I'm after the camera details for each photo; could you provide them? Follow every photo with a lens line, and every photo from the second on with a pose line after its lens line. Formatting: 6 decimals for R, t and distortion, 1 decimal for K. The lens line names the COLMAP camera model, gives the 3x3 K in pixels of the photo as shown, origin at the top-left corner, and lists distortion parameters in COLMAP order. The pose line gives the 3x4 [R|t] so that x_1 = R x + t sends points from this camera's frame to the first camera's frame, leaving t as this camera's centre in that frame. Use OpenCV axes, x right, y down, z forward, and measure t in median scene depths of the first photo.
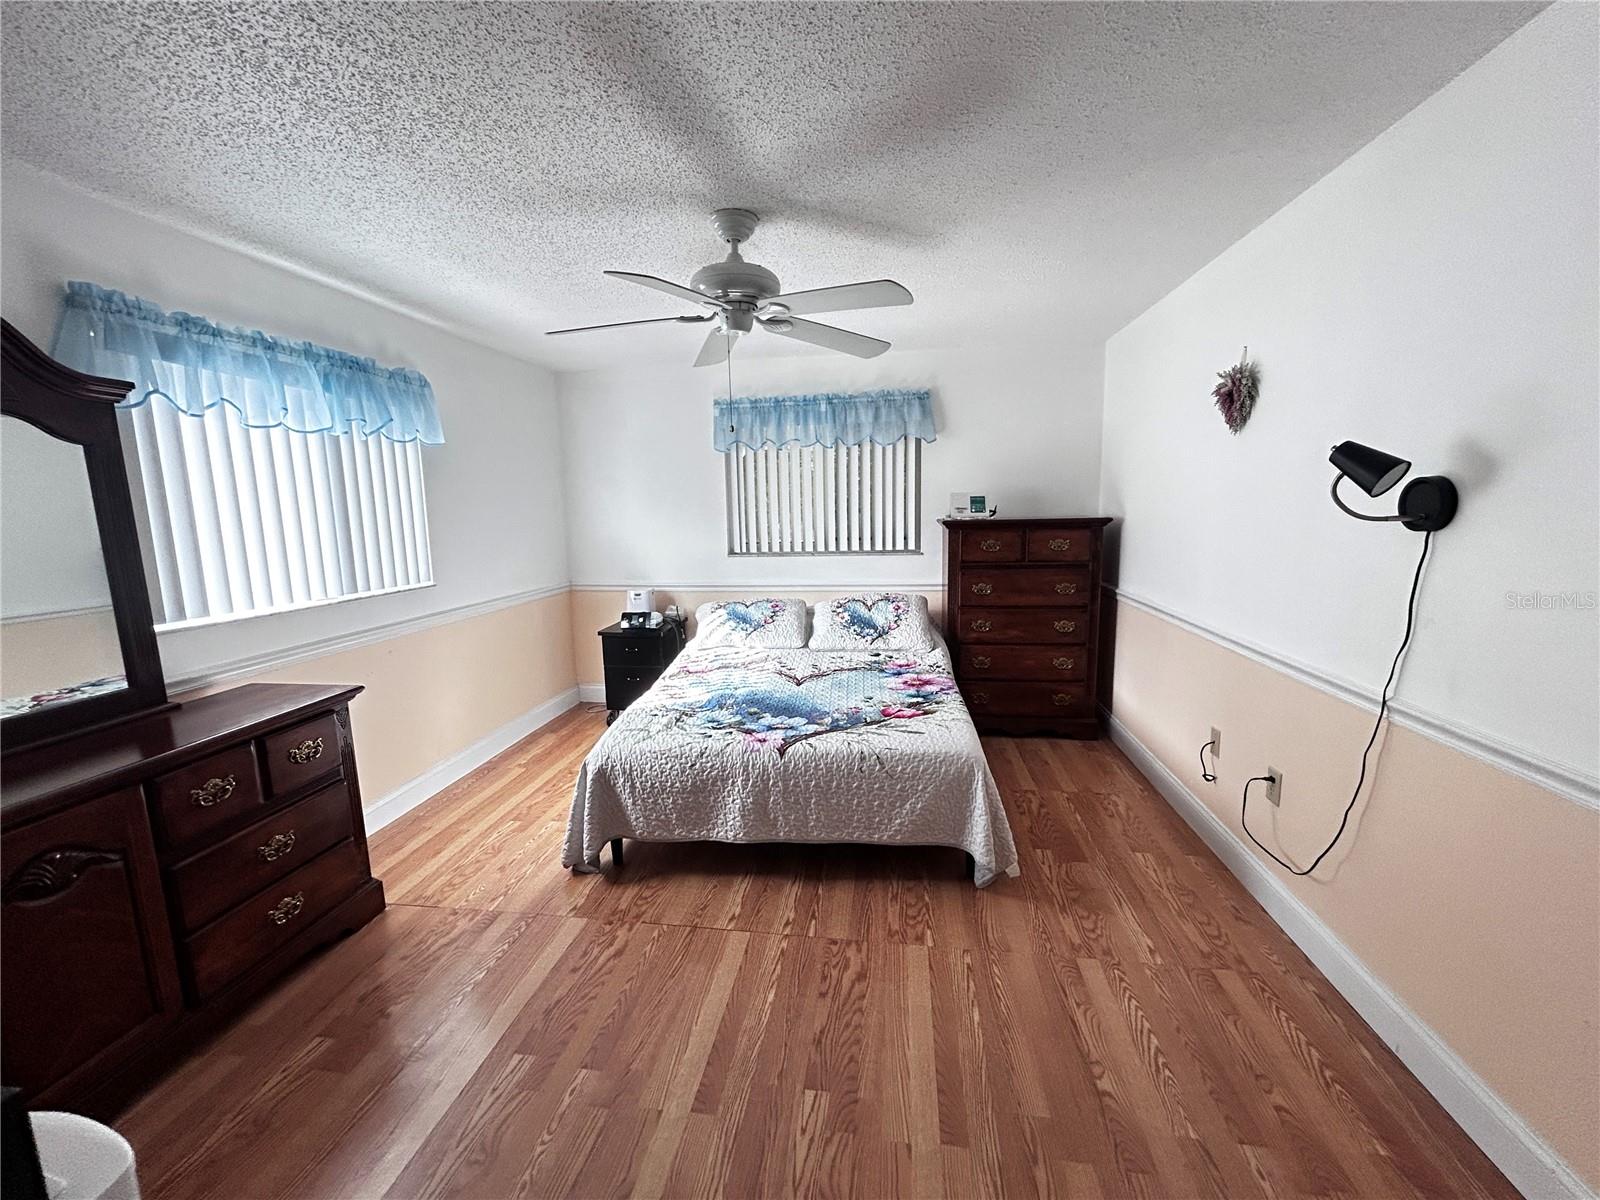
lens RADIAL K [[647.4, 0, 796.3], [0, 647.4, 599.0], [0, 0, 1]] dist [-0.001981, 0.000489]
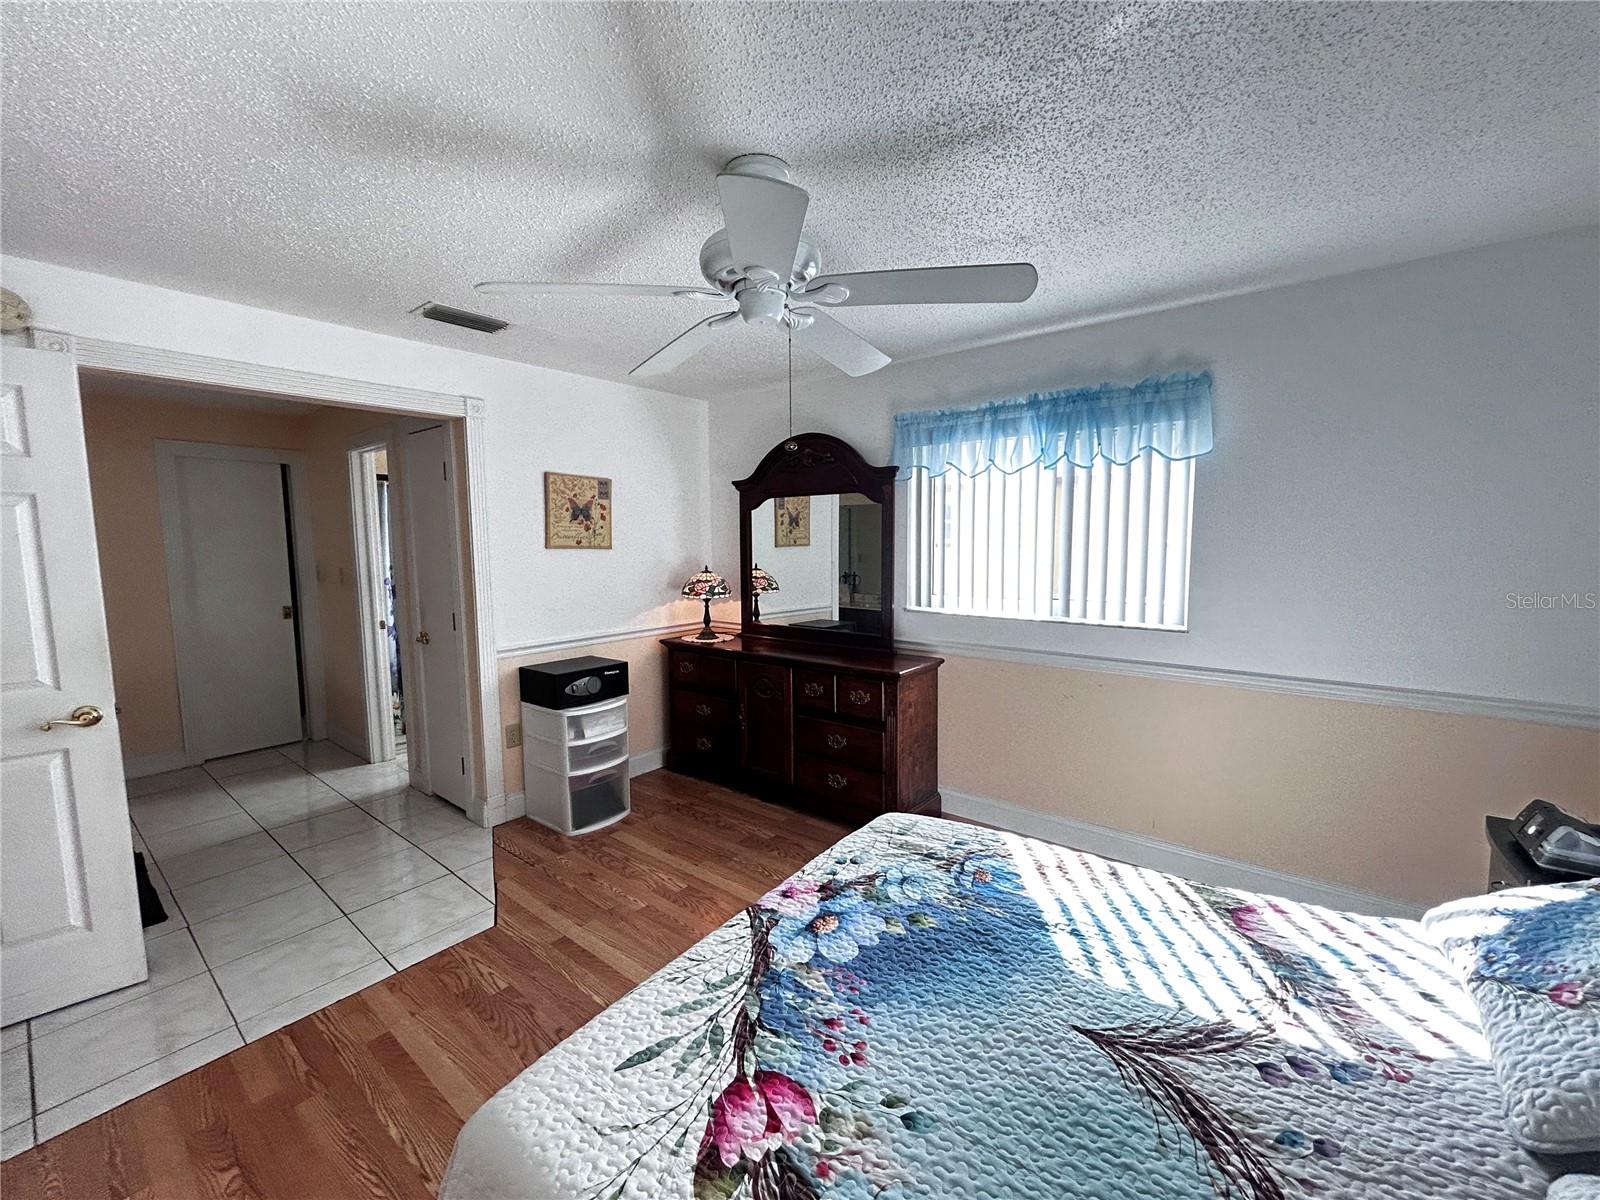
lens RADIAL K [[647.4, 0, 801.3], [0, 647.4, 599.8], [0, 0, 1]] dist [-0.001981, 0.000489]
pose [[-0.498038, 0.112498, -0.859827, 0.397576], [-0.104033, 0.976636, 0.188040, -0.173873], [0.860892, 0.183102, -0.474698, 1.030638]]
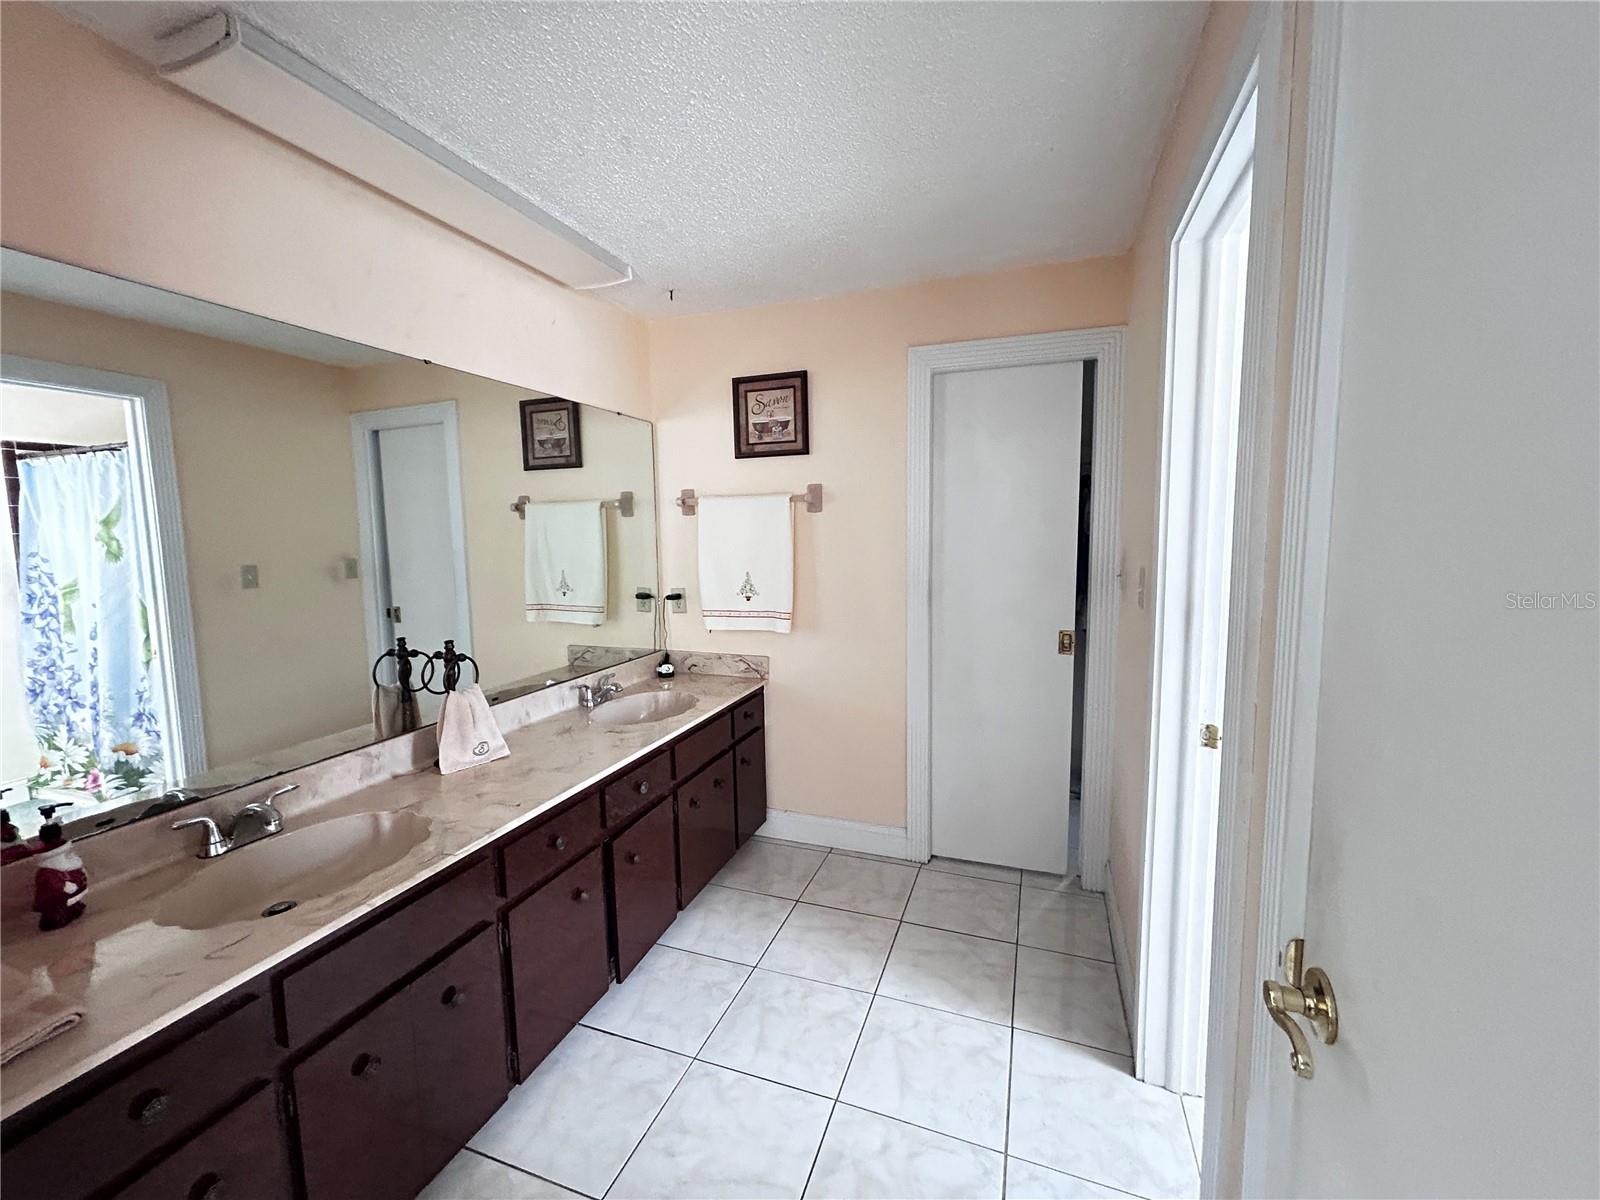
lens RADIAL K [[647.4, 0, 795.0], [0, 647.4, 599.9], [0, 0, 1]] dist [-0.001981, 0.000489]
pose [[-0.978535, 0.021004, 0.205008, -0.130452], [0.070193, 0.969279, 0.235734, -0.007148], [-0.193759, 0.245064, -0.949948, 0.124191]]
